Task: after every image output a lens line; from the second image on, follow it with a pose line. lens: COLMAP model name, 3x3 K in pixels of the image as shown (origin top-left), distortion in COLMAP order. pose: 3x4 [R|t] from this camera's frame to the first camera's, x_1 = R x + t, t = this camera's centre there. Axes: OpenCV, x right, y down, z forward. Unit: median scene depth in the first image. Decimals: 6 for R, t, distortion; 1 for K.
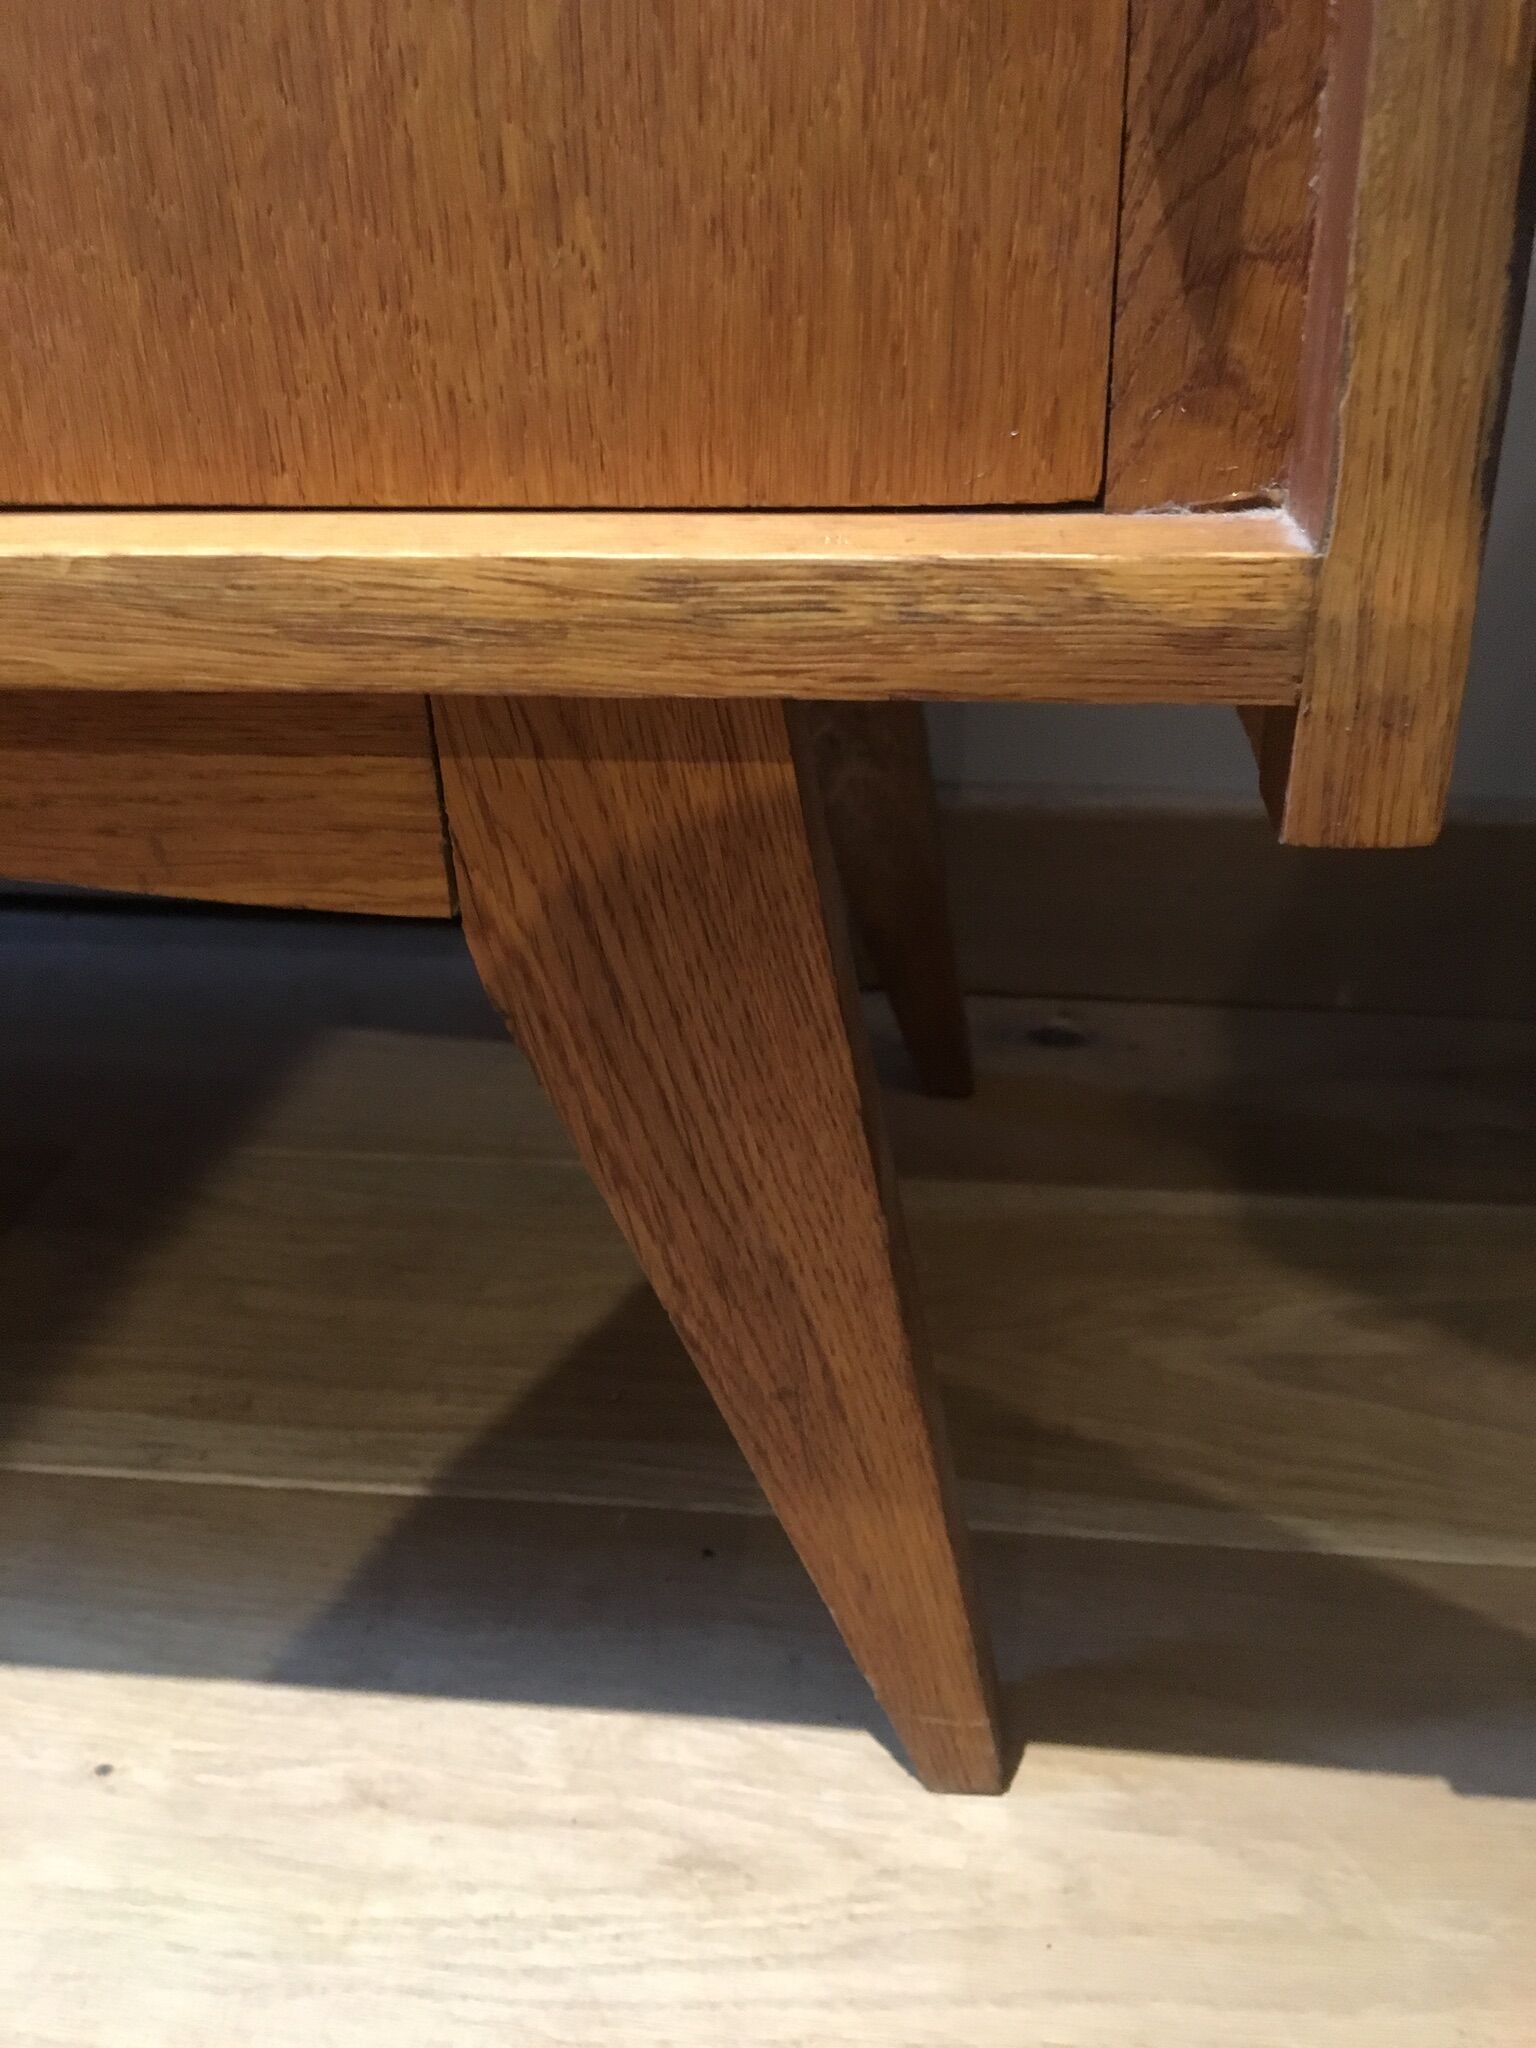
lens RADIAL K [[1719.1, 0, 783.8], [0, 1719.1, 1018.8], [0, 0, 1]] dist [0.040928, -0.054648]
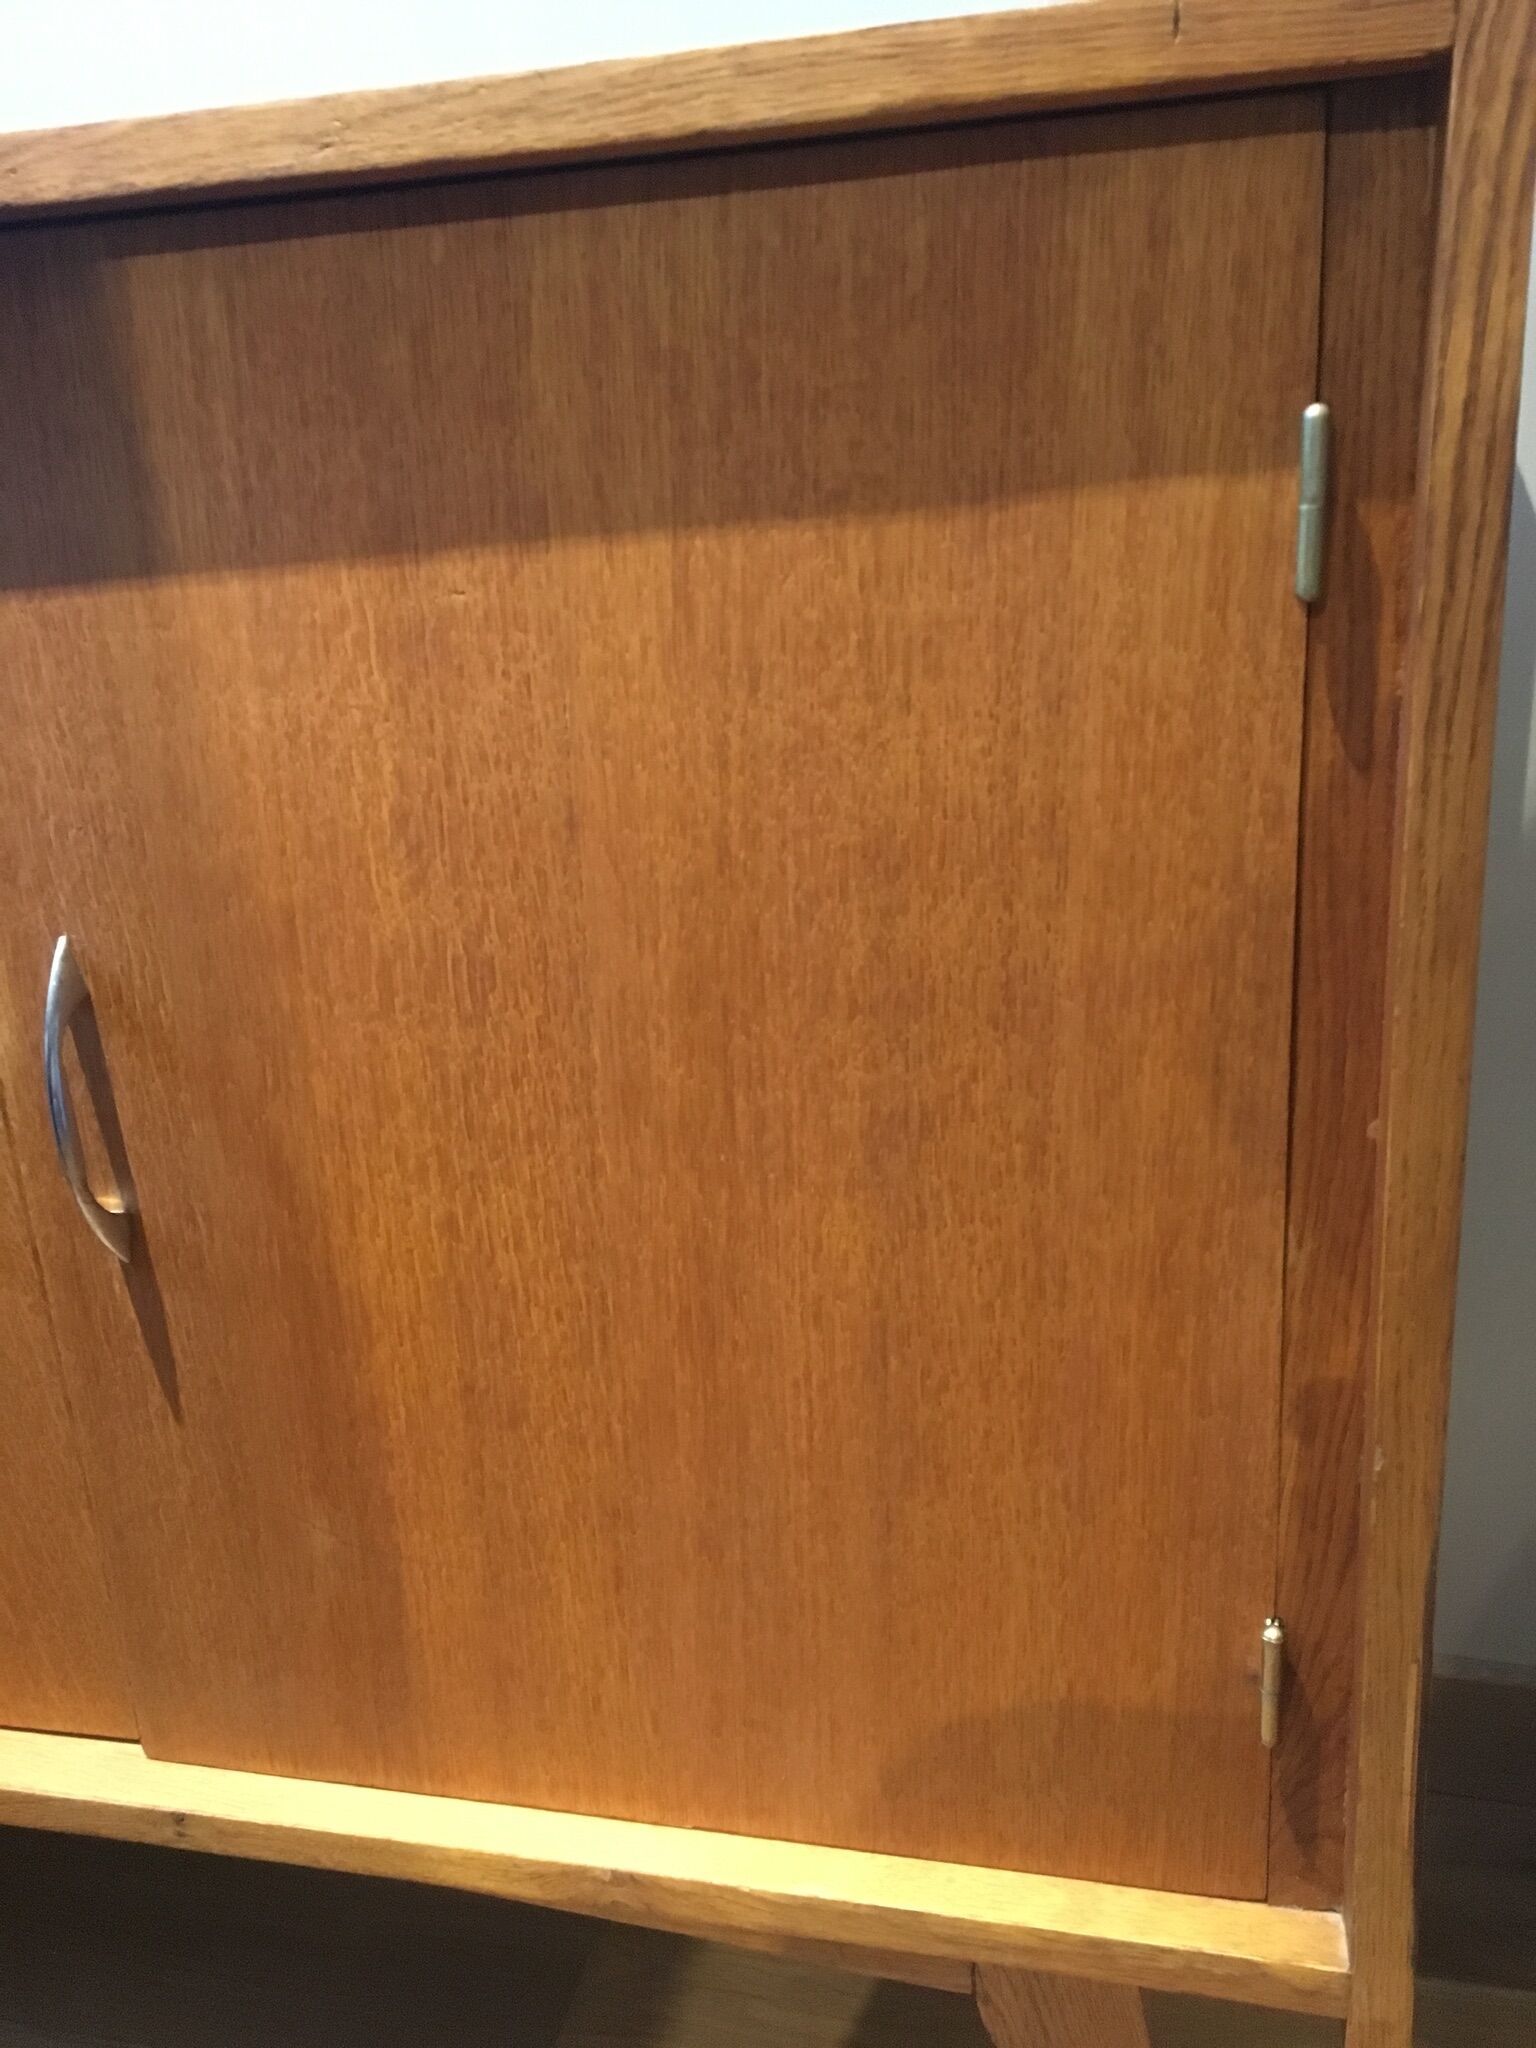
lens RADIAL K [[1719.1, 0, 763.9], [0, 1719.1, 1026.1], [0, 0, 1]] dist [0.040928, -0.054648]
pose [[0.992265, 0.006644, -0.123962, -0.230870], [-0.027964, 0.984866, -0.171048, -1.086967], [0.120950, 0.173191, 0.977433, -1.729114]]
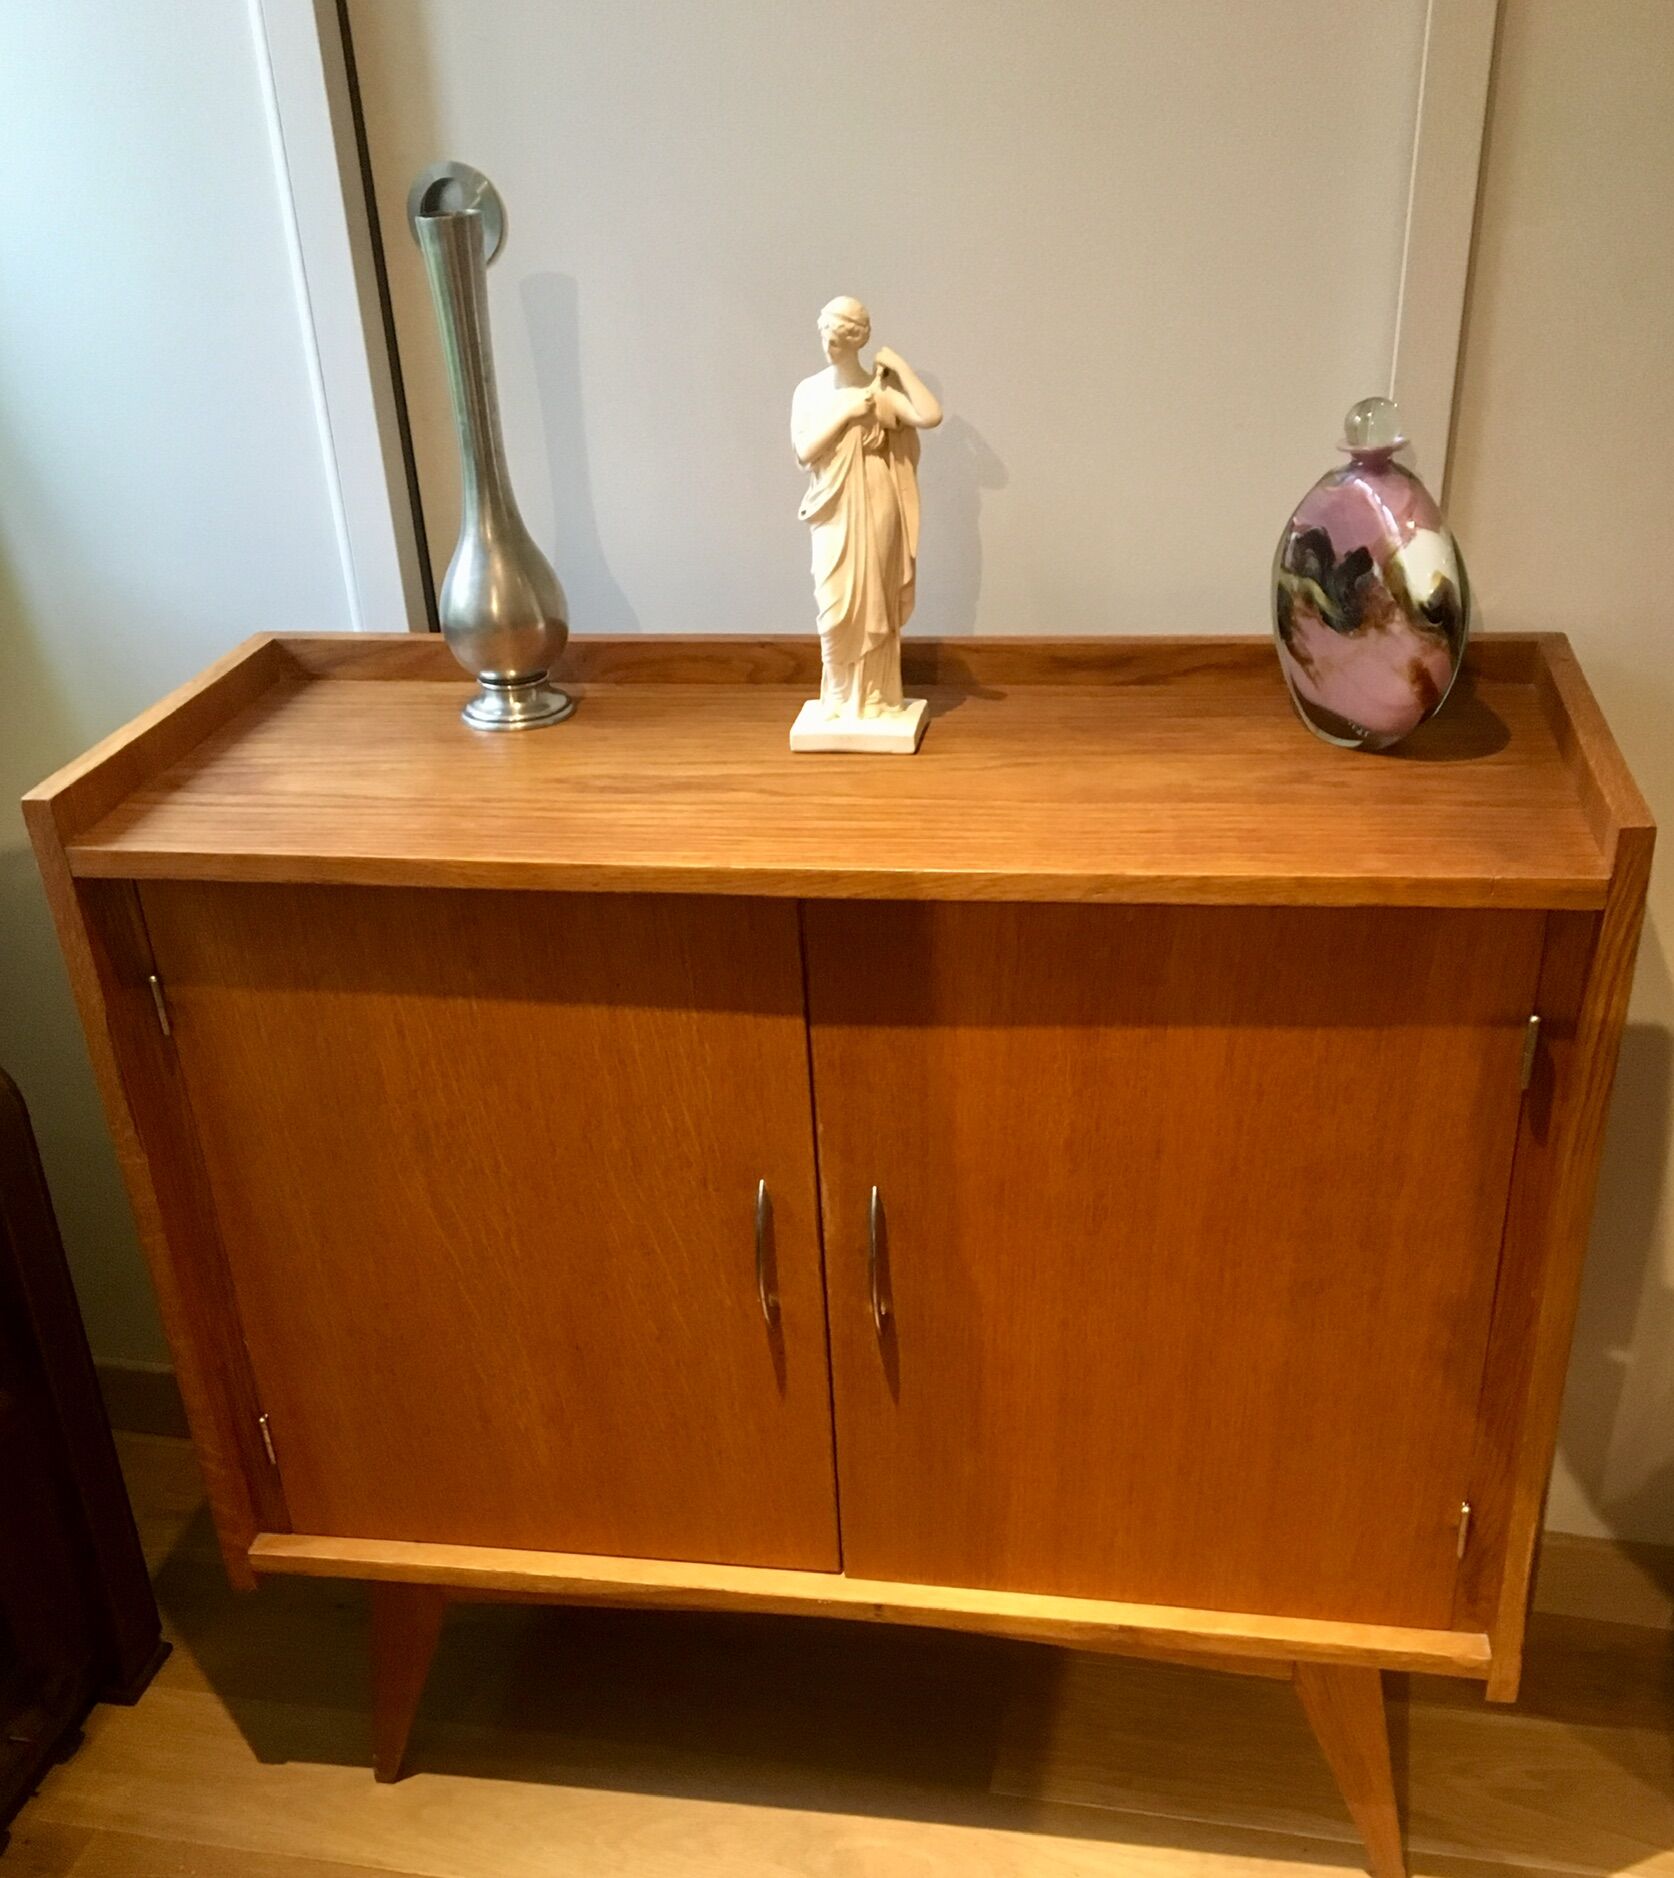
lens RADIAL K [[1979.7, 0, 841.4], [0, 1979.7, 1165.3], [0, 0, 1]] dist [0.046392, 0.000000]
pose [[0.997634, 0.014291, -0.067251, -1.216615], [-0.012070, 0.999372, 0.033313, -1.824702], [0.067685, -0.032423, 0.997180, -4.880033]]
